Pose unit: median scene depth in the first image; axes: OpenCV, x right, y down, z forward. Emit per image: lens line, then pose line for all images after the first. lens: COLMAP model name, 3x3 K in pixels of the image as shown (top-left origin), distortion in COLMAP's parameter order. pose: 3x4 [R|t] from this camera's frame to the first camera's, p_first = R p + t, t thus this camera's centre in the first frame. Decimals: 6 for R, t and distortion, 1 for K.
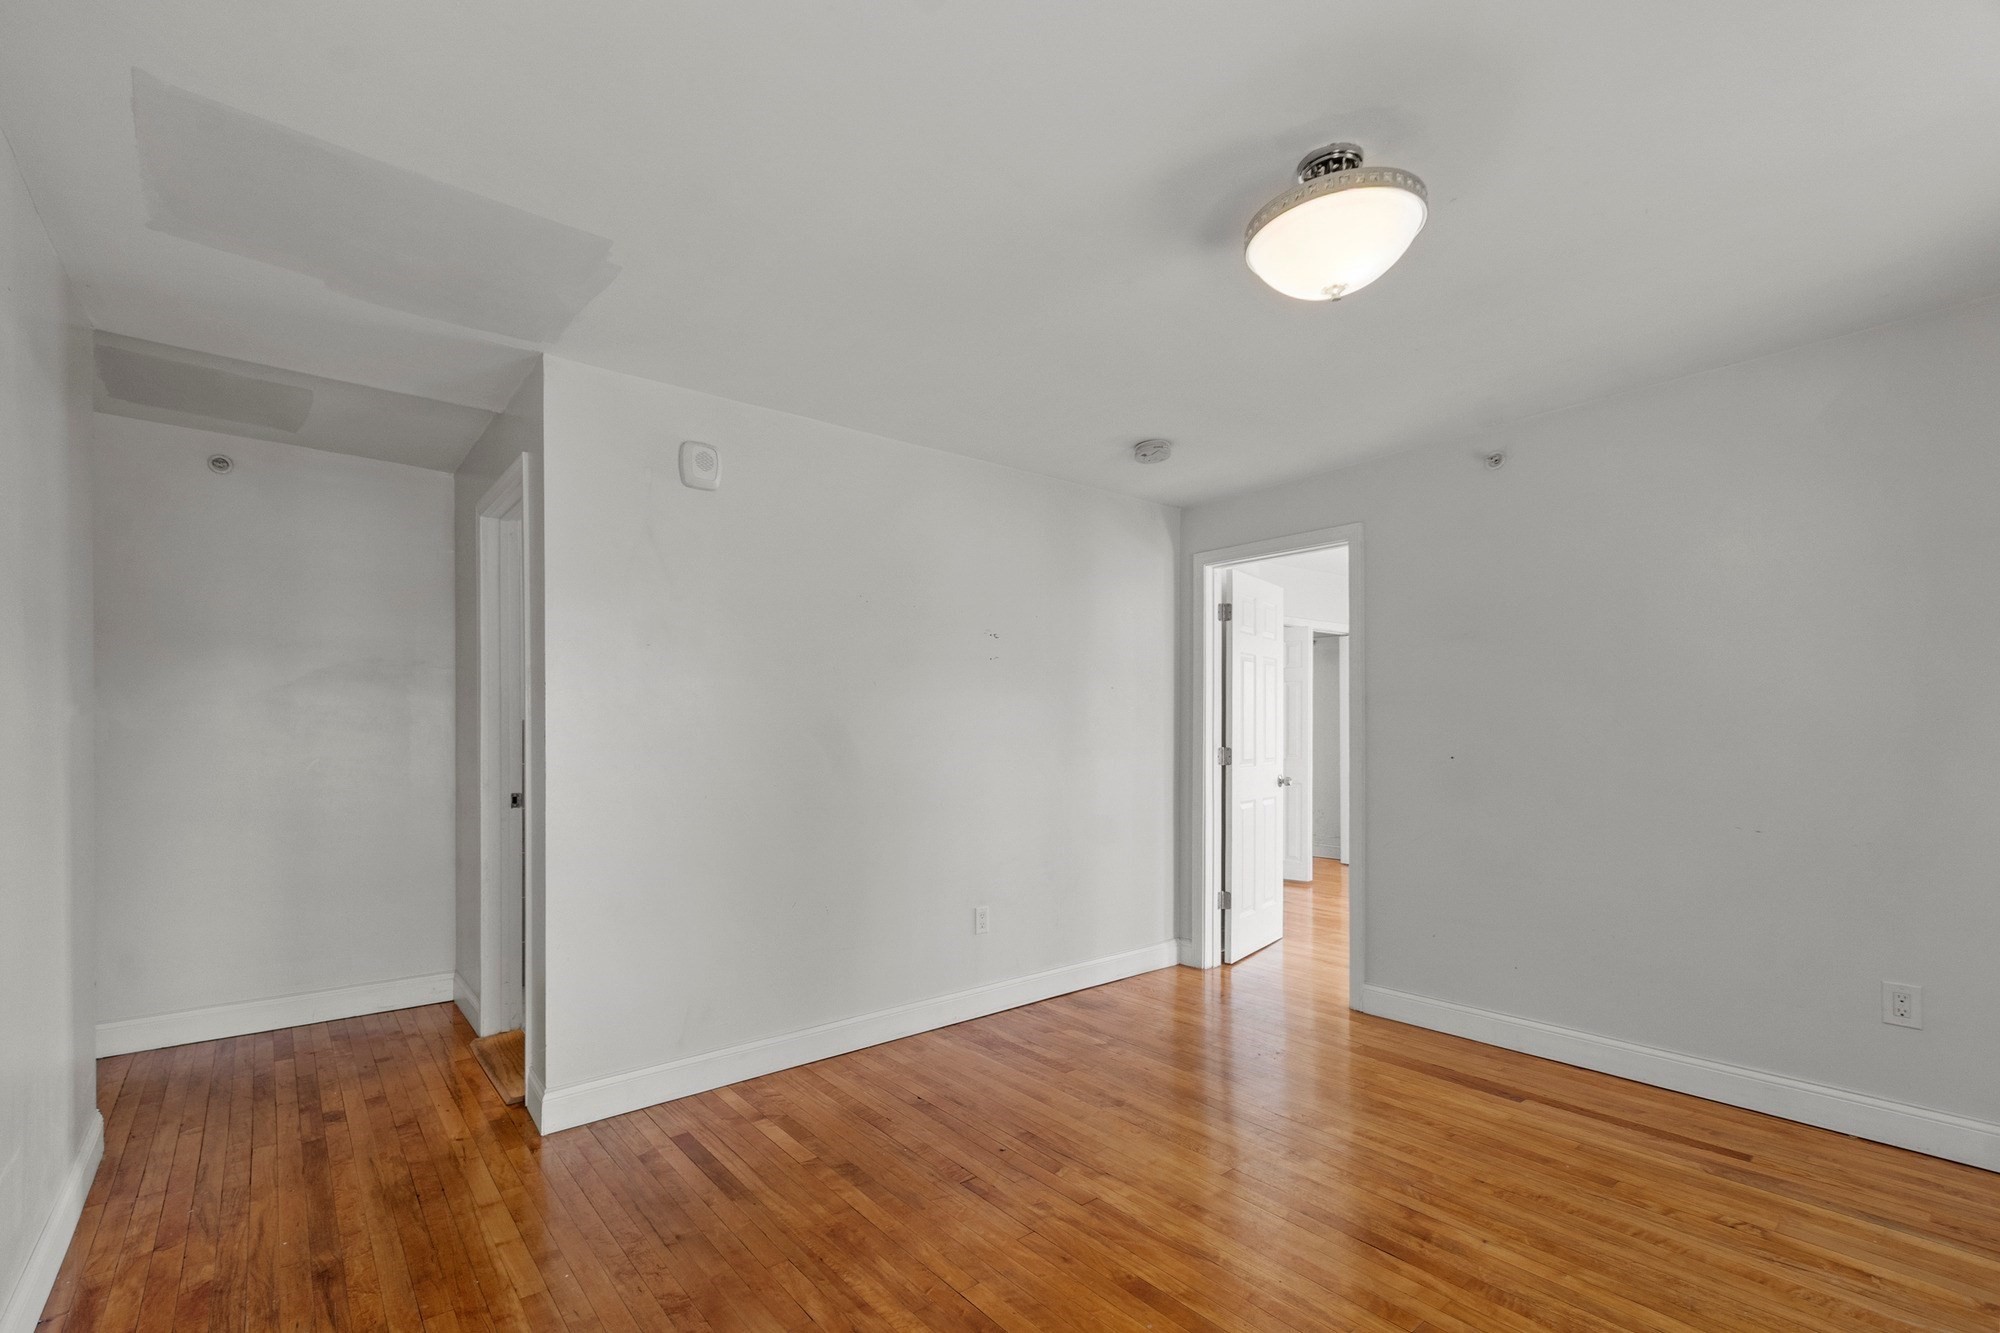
lens RADIAL K [[878.3, 0, 958.6], [0, 878.3, 729.1], [0, 0, 1]] dist [-0.002498, -0.000594]
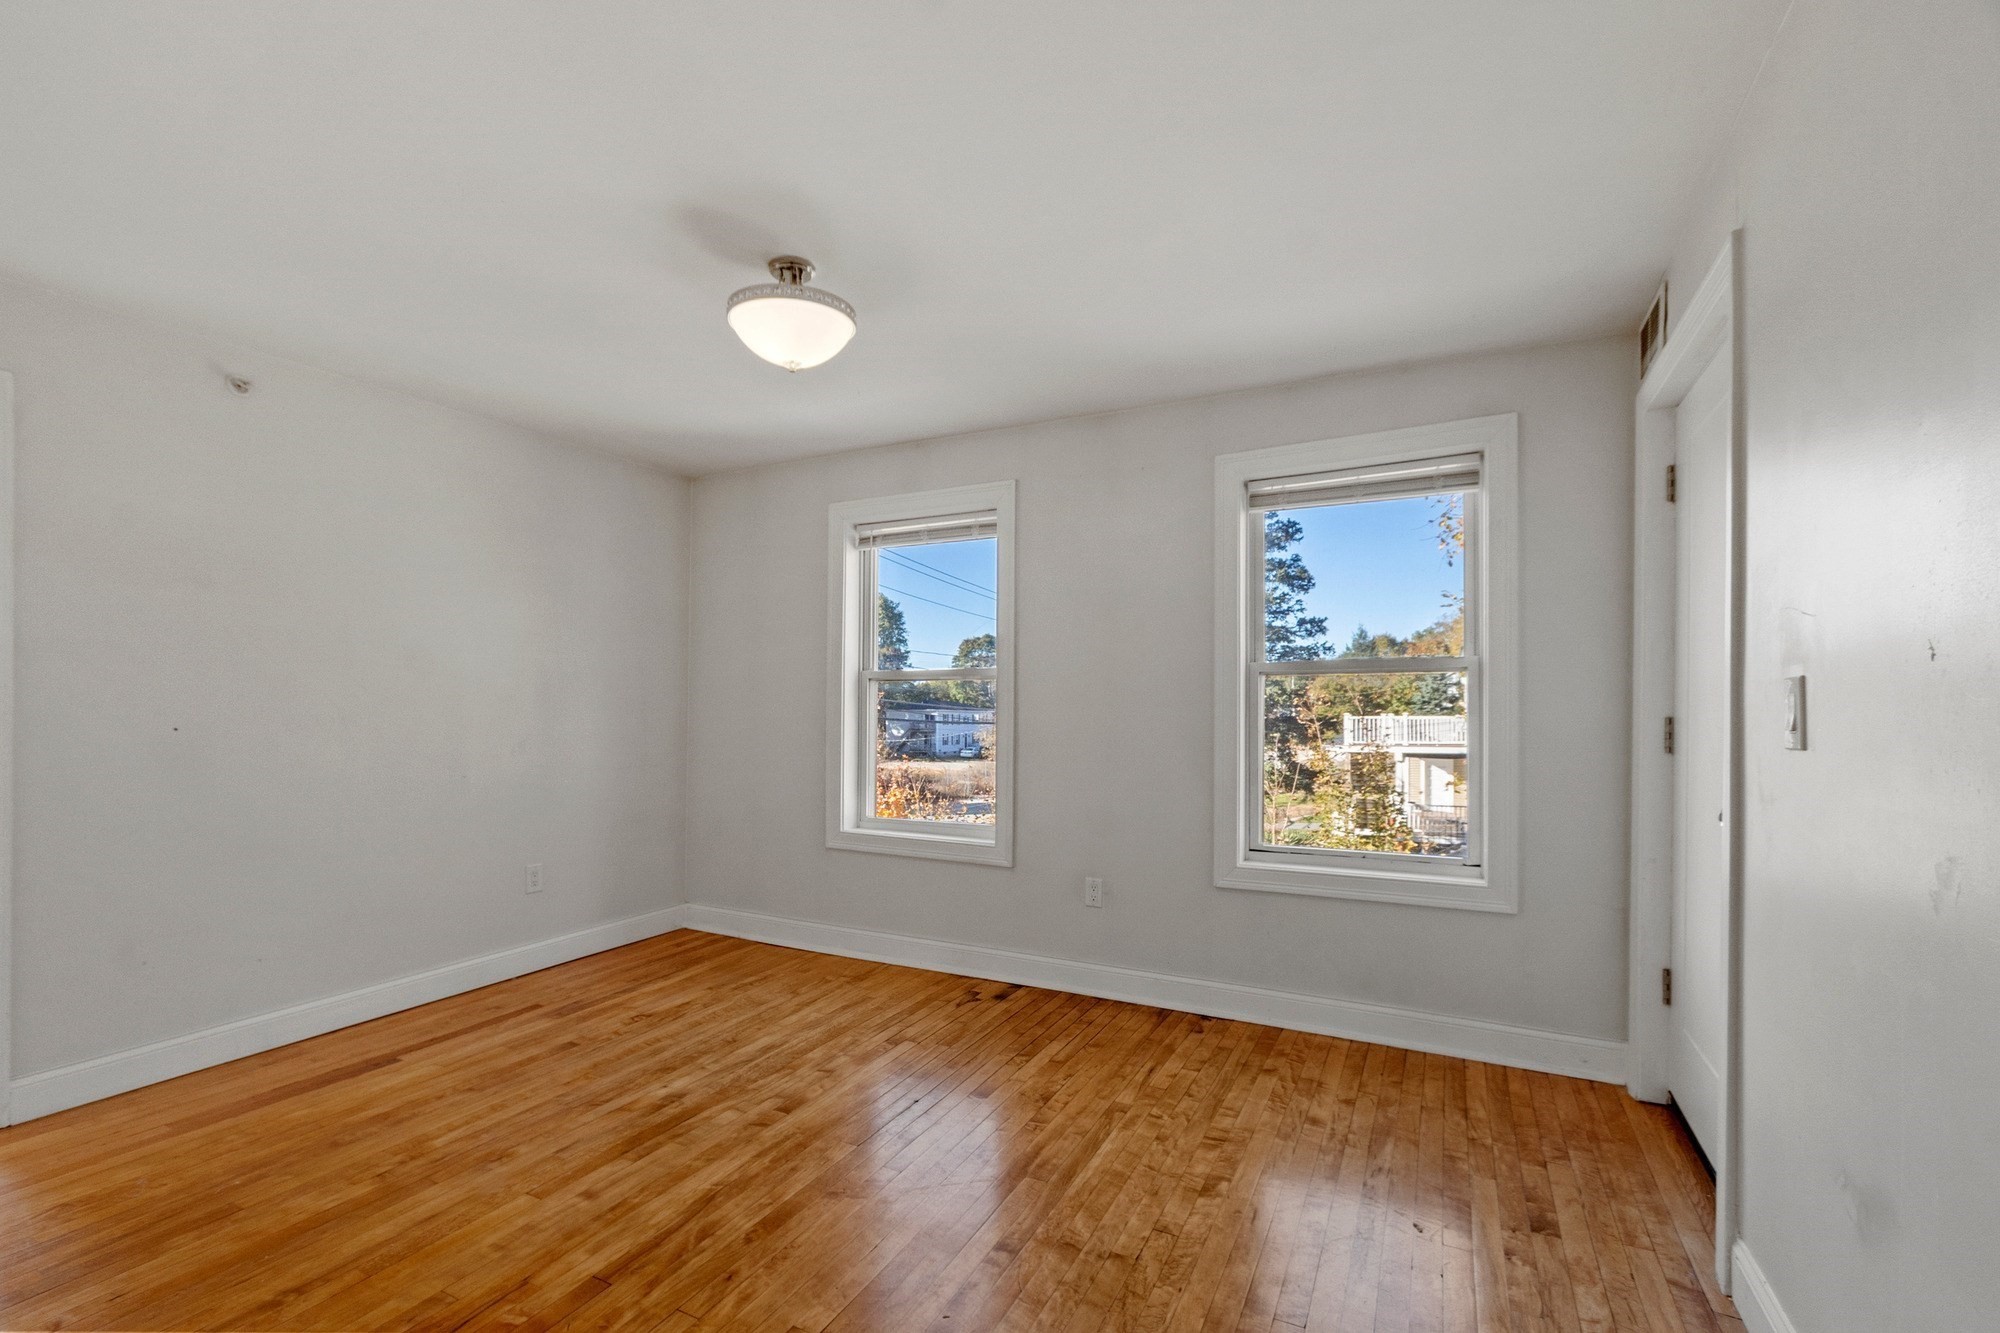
lens RADIAL K [[878.3, 0, 996.2], [0, 878.3, 683.7], [0, 0, 1]] dist [-0.002498, -0.000594]
pose [[-0.425143, 0.028100, 0.904690, -0.702283], [0.000740, 0.999528, -0.030698, 0.026274], [-0.905126, -0.012381, -0.424964, 0.983562]]
